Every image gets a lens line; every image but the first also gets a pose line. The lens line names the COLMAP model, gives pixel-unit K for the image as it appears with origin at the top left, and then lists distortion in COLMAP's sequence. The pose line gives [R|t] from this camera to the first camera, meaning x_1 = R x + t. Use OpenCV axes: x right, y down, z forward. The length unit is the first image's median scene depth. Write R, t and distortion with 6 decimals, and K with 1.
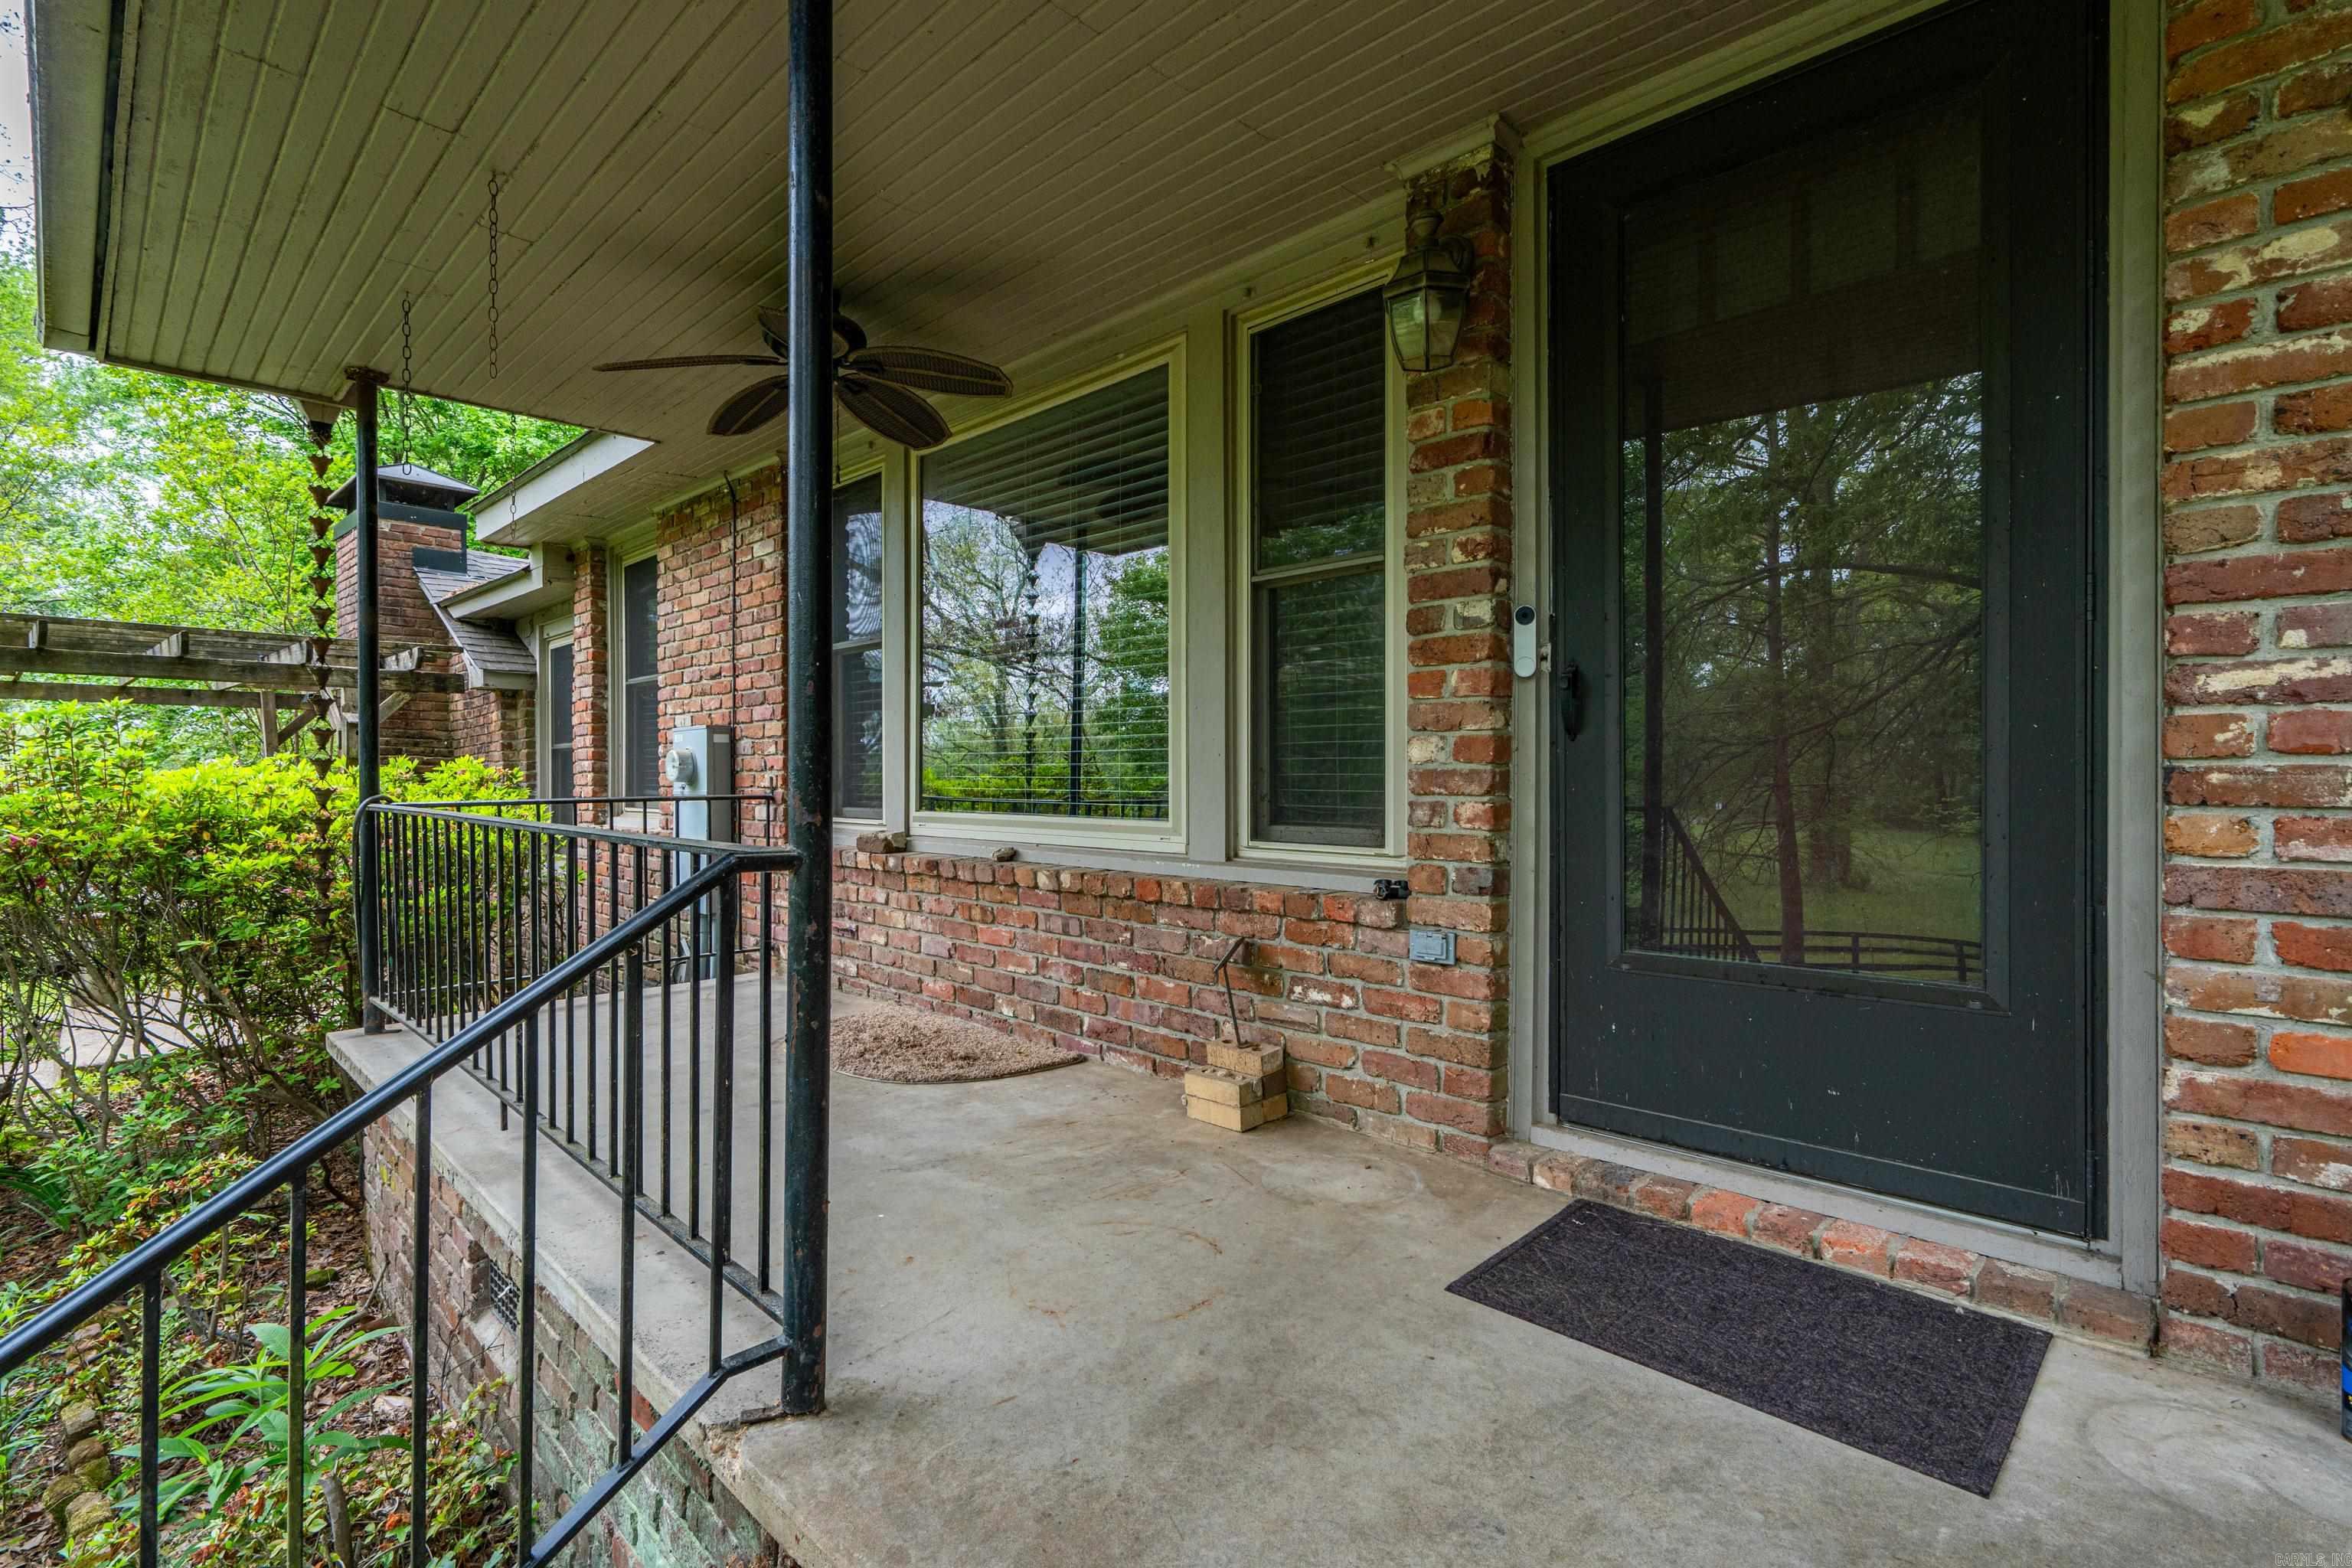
lens RADIAL K [[1095.8, 0, 1169.6], [0, 1095.8, 779.5], [0, 0, 1]] dist [-0.003685, -0.000336]
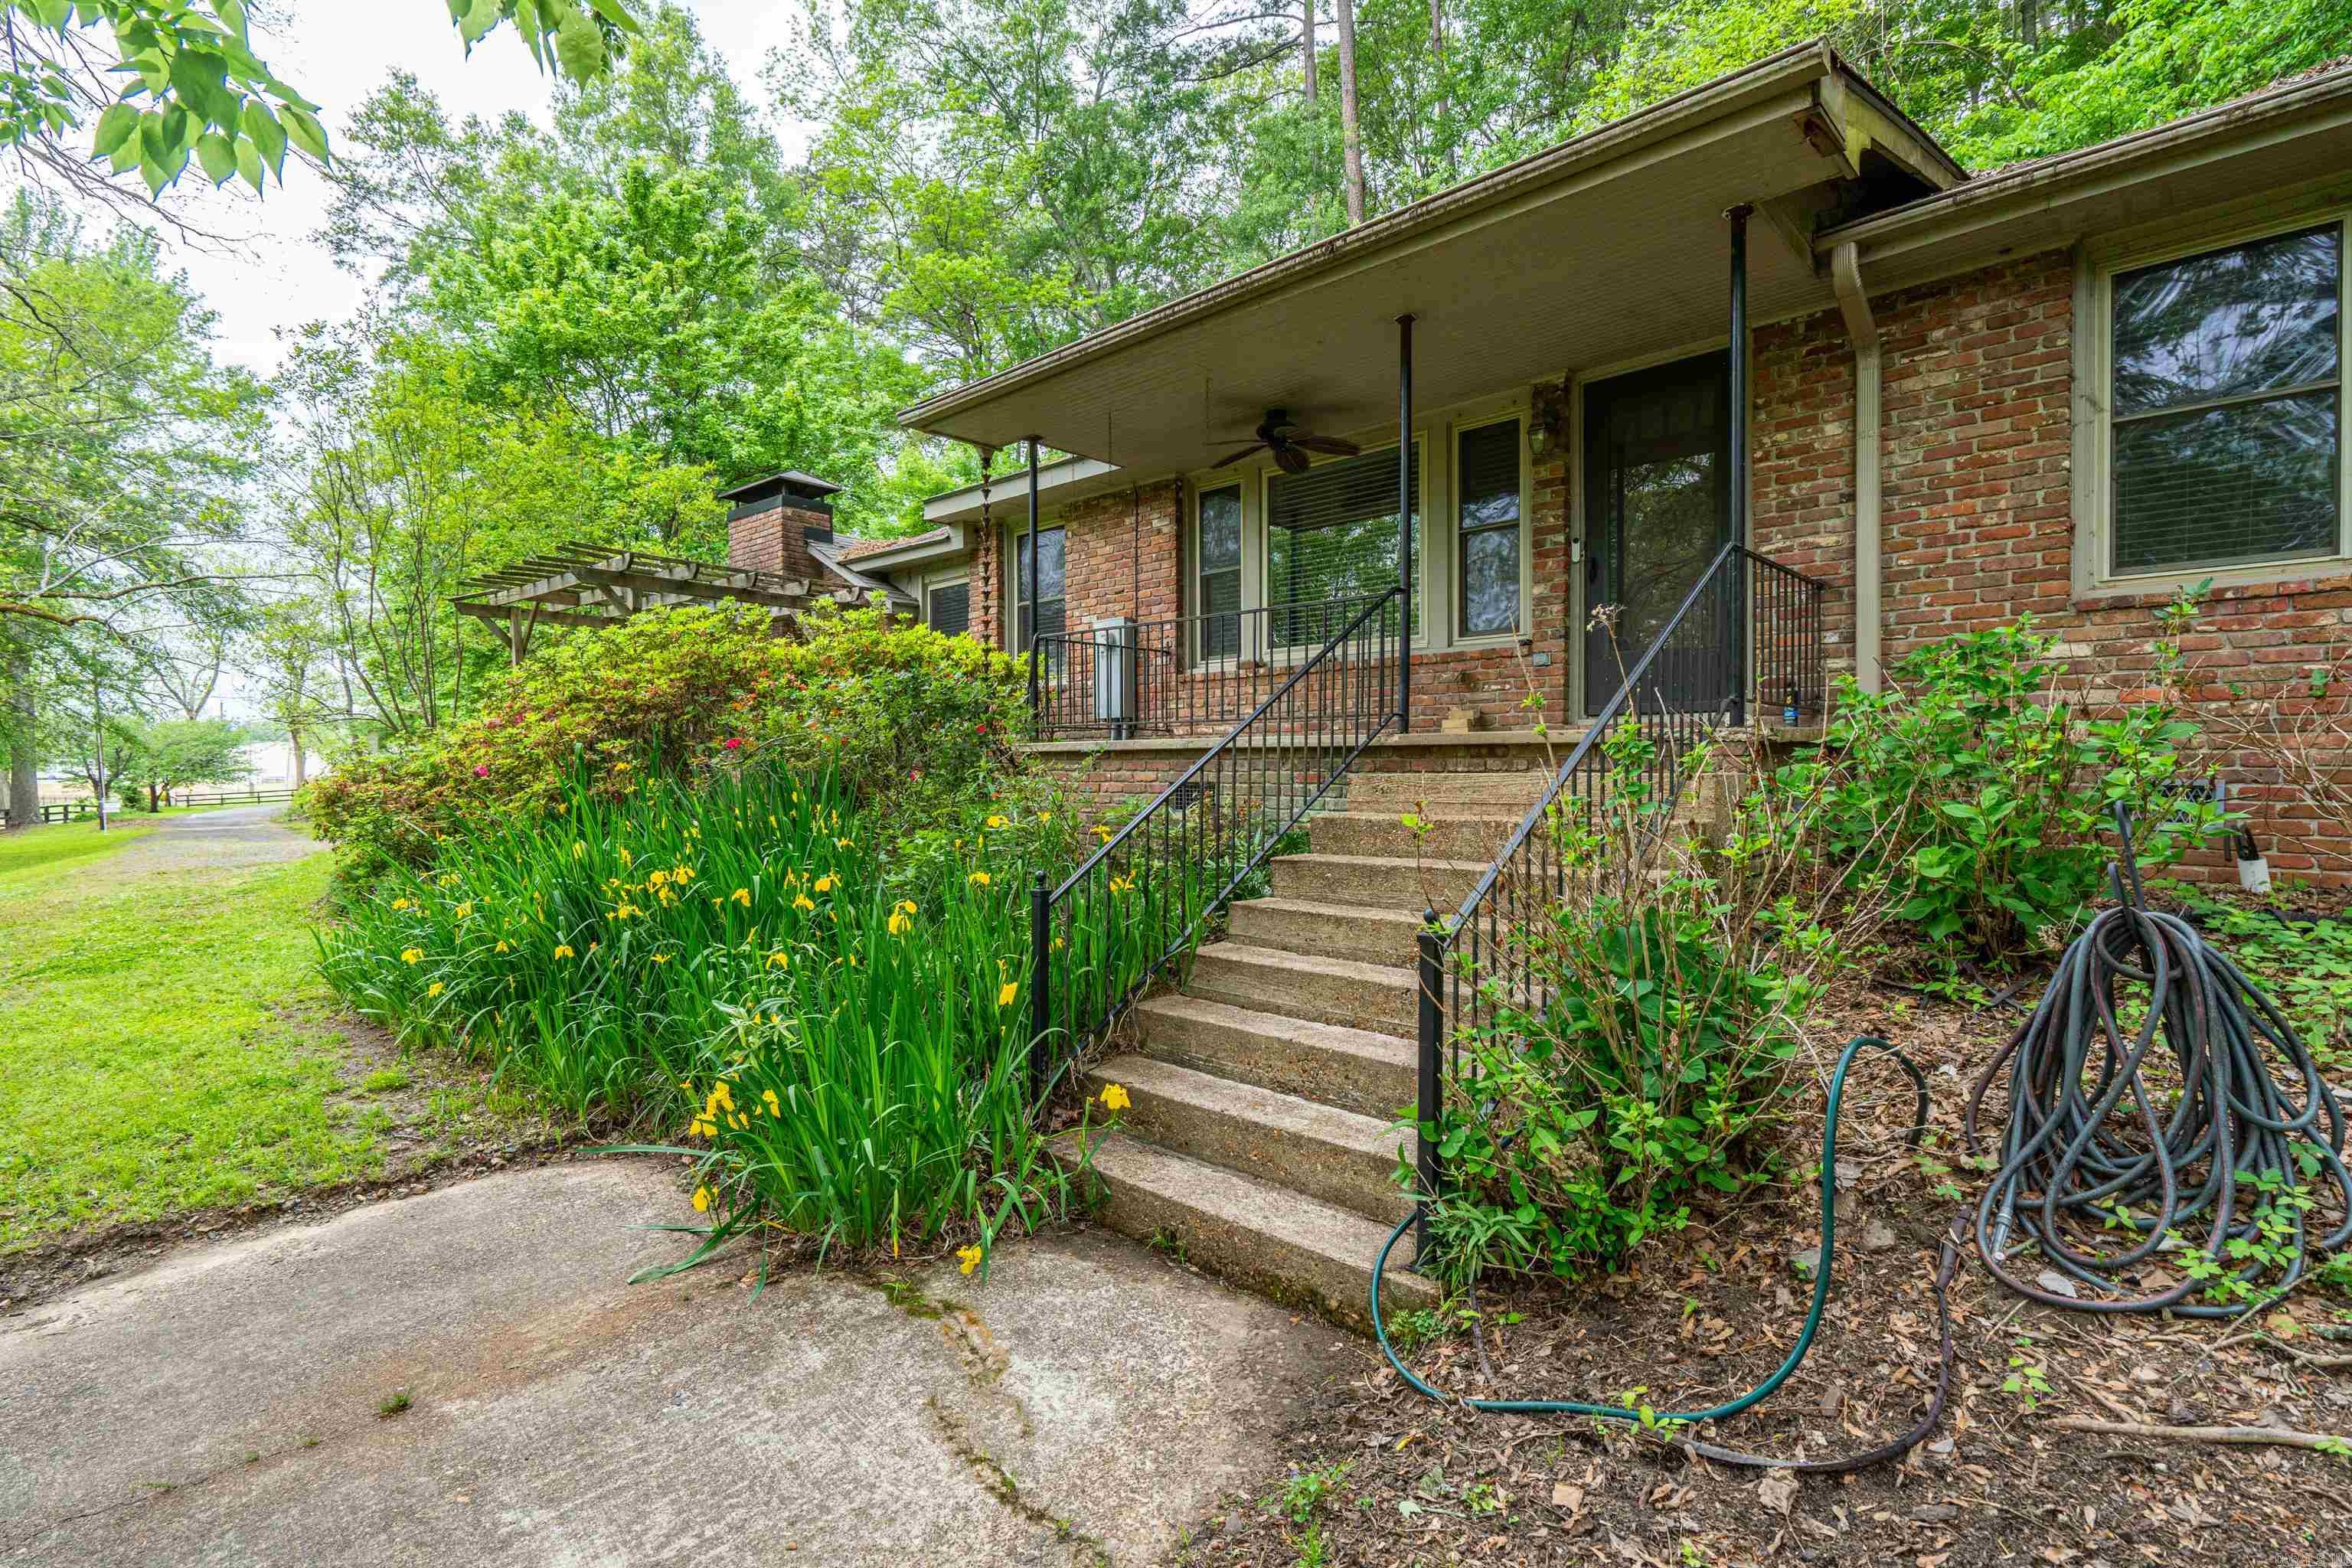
lens RADIAL K [[1095.8, 0, 1181.8], [0, 1095.8, 781.3], [0, 0, 1]] dist [-0.003685, -0.000336]
pose [[0.999588, -0.003000, 0.028546, -0.774200], [0.002784, 0.999967, 0.007614, 0.446683], [-0.028568, -0.007531, 0.999563, -1.803593]]
